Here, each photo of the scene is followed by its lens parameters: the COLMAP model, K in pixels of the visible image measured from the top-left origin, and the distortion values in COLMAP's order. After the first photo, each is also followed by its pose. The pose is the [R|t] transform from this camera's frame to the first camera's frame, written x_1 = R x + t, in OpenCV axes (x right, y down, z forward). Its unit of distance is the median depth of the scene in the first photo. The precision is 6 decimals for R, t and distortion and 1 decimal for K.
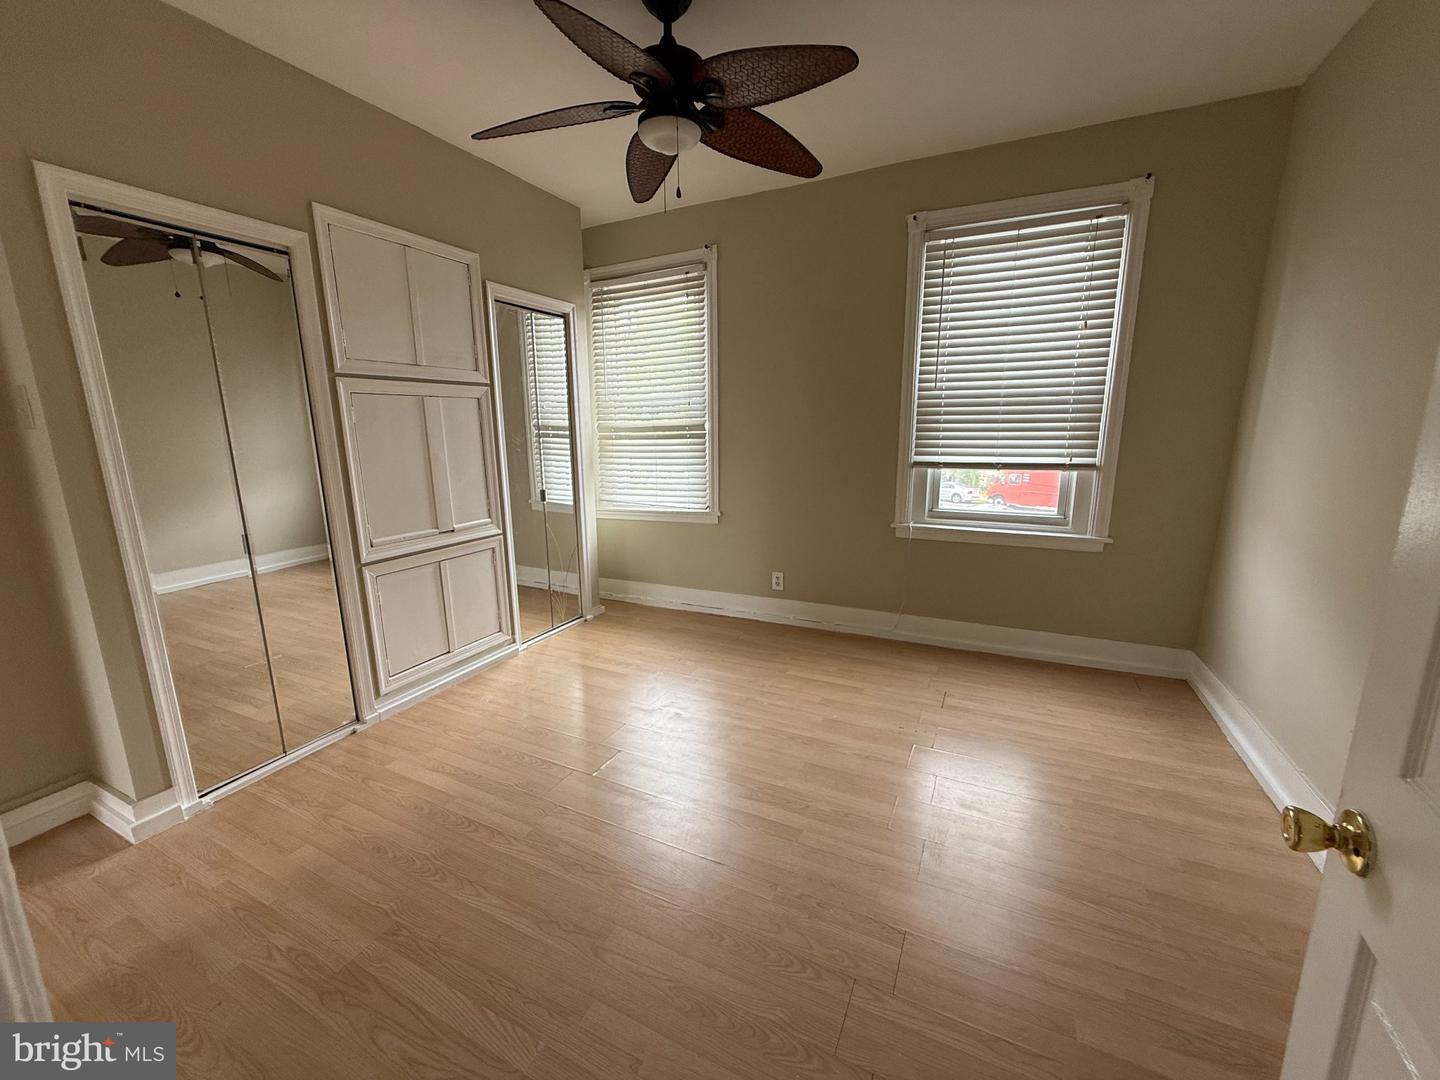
lens RADIAL K [[575.0, 0, 715.5], [0, 575.0, 540.7], [0, 0, 1]] dist [-0.001371, 0.000112]
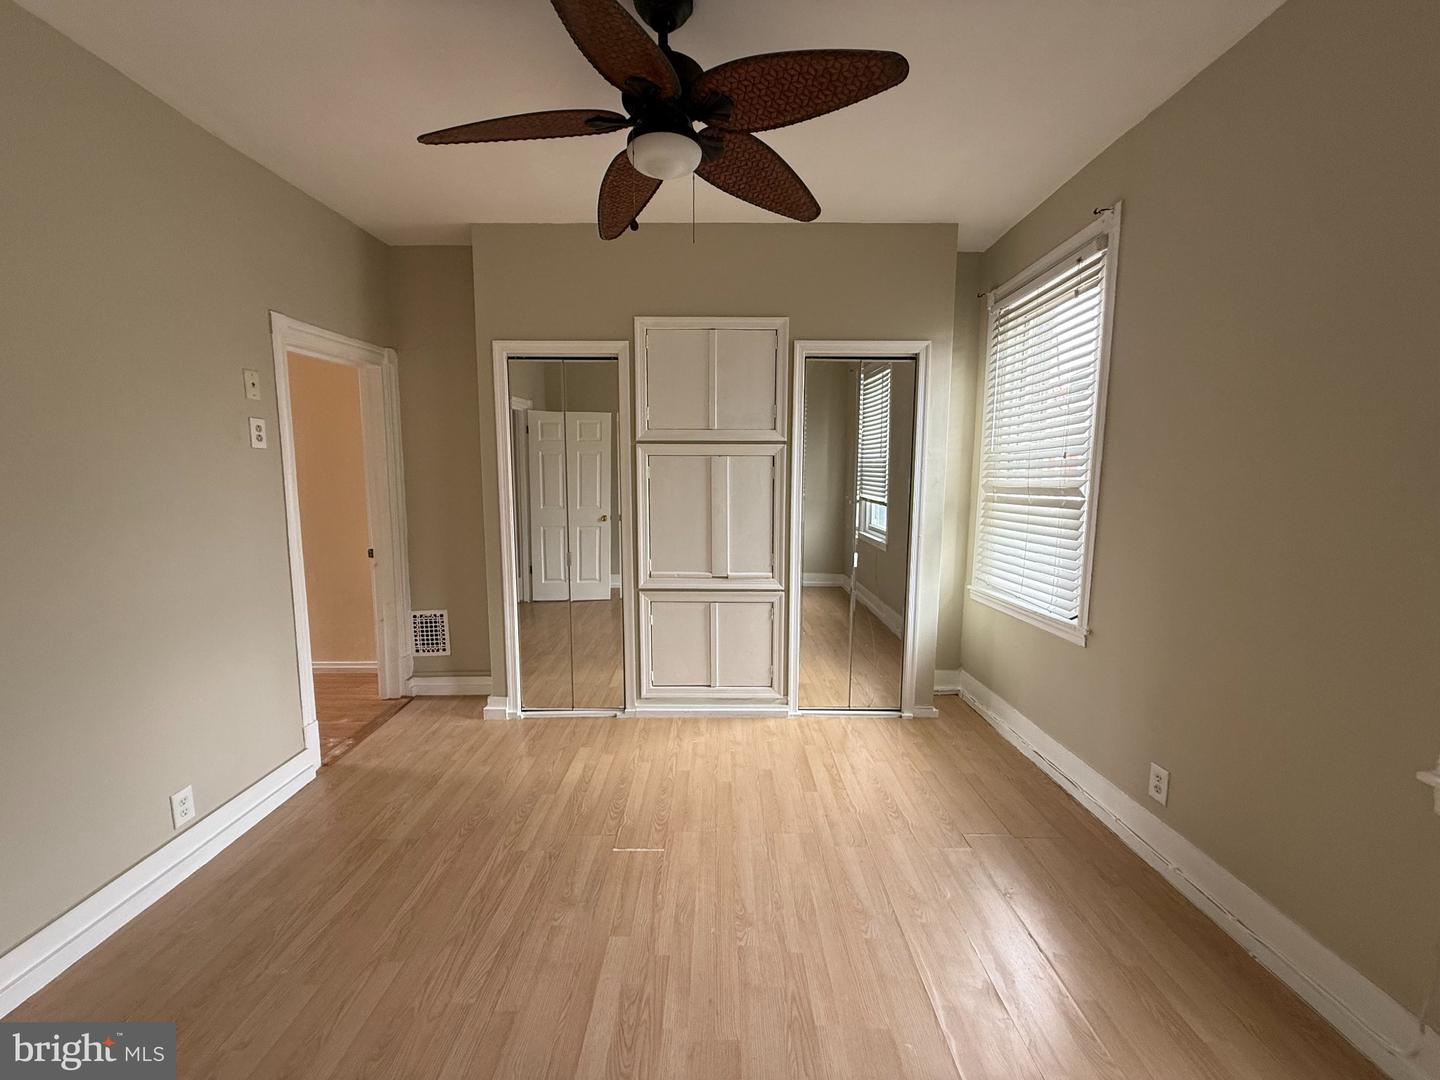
lens RADIAL K [[575.0, 0, 717.8], [0, 575.0, 540.6], [0, 0, 1]] dist [-0.001371, 0.000112]
pose [[0.438847, 0.115733, -0.891077, 0.484811], [-0.187683, 0.981604, 0.035058, -0.118417], [0.878742, 0.151855, 0.452495, 0.479179]]
